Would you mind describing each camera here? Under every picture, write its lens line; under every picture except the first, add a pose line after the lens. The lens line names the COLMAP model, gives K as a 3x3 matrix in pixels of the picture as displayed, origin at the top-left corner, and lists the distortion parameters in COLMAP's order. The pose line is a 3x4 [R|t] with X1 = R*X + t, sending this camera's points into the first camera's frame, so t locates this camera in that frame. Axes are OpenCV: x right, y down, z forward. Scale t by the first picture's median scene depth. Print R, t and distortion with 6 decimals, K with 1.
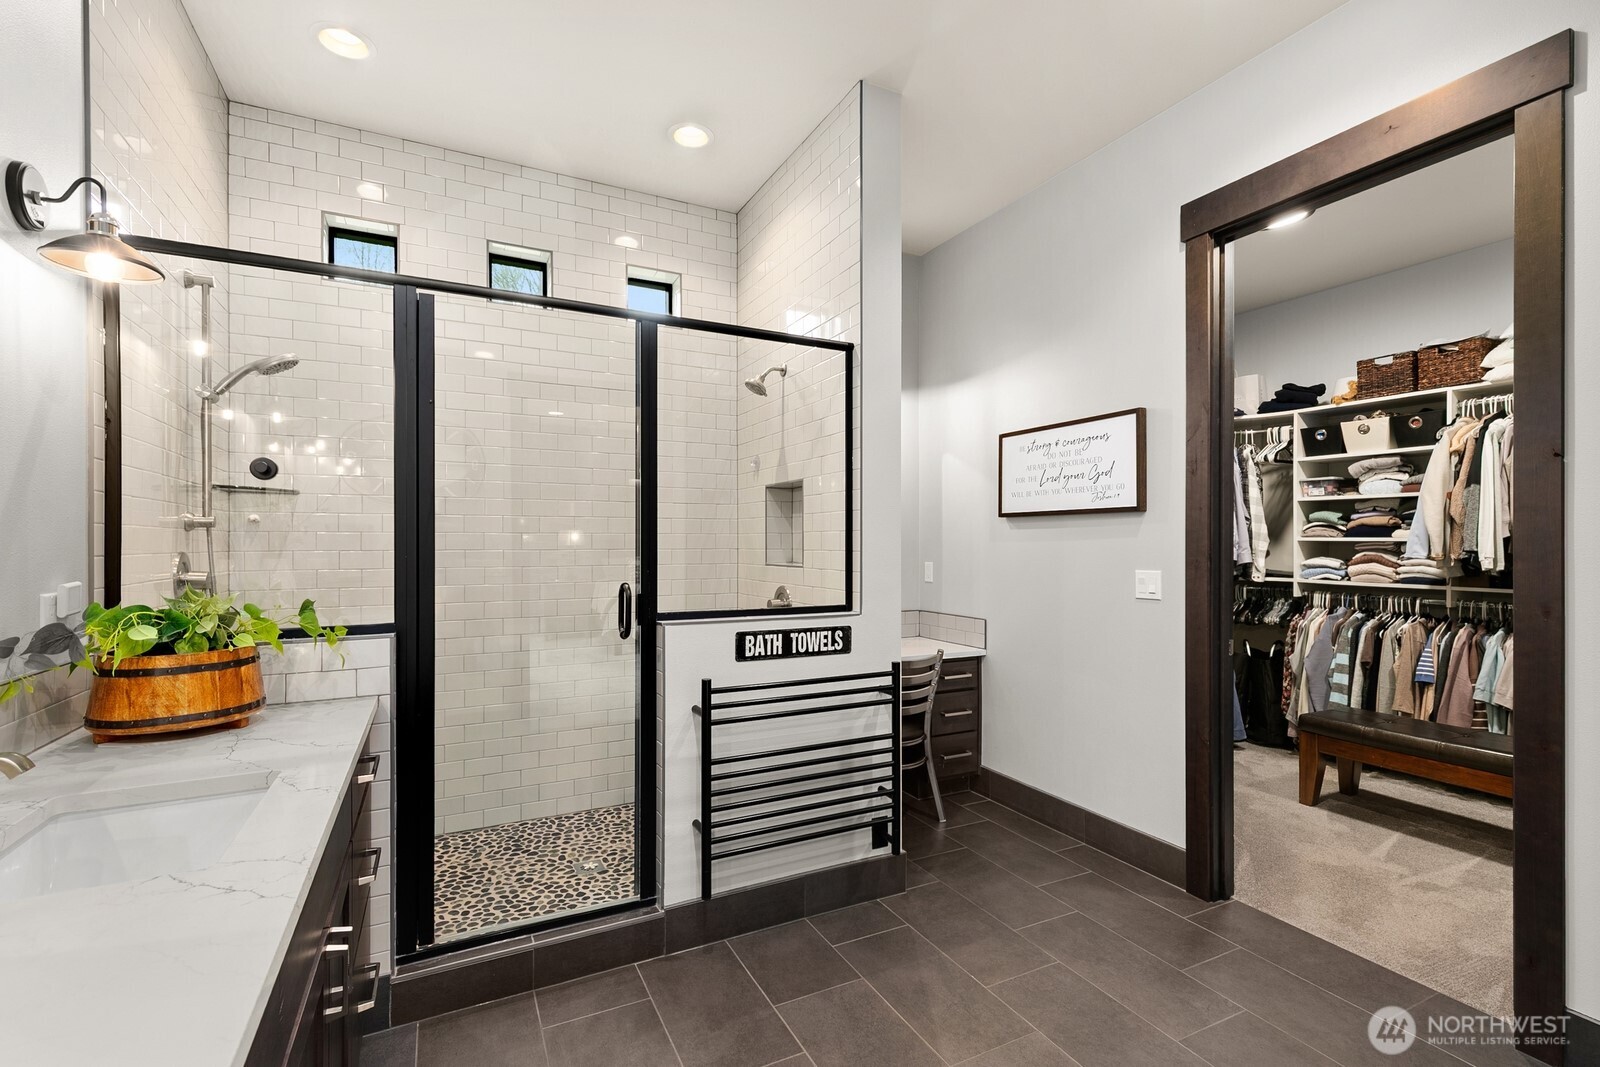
lens RADIAL K [[718.9, 0, 798.1], [0, 718.9, 539.0], [0, 0, 1]] dist [0.006867, -0.000174]
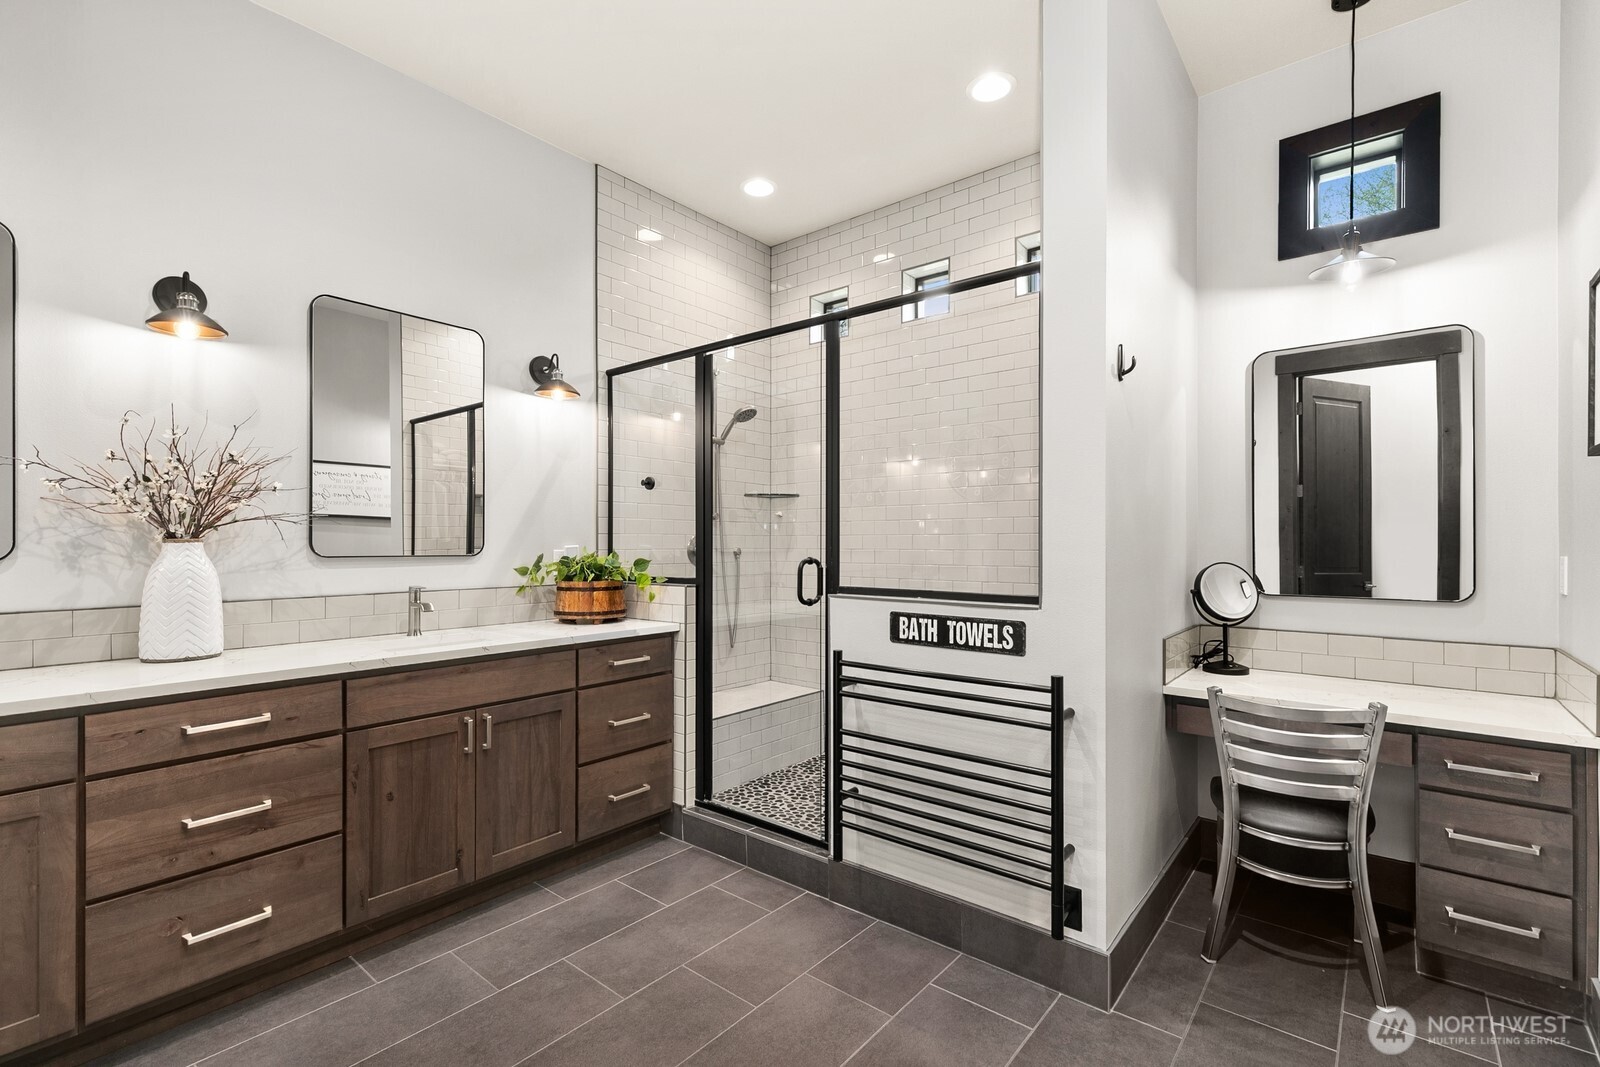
lens RADIAL K [[717.5, 0, 771.4], [0, 717.5, 538.3], [0, 0, 1]] dist [0.019803, 0.000071]
pose [[0.383786, -0.004835, -0.923410, 0.729691], [0.007738, 0.999968, -0.002020, 0.030177], [0.923390, -0.006370, 0.383811, 0.464977]]
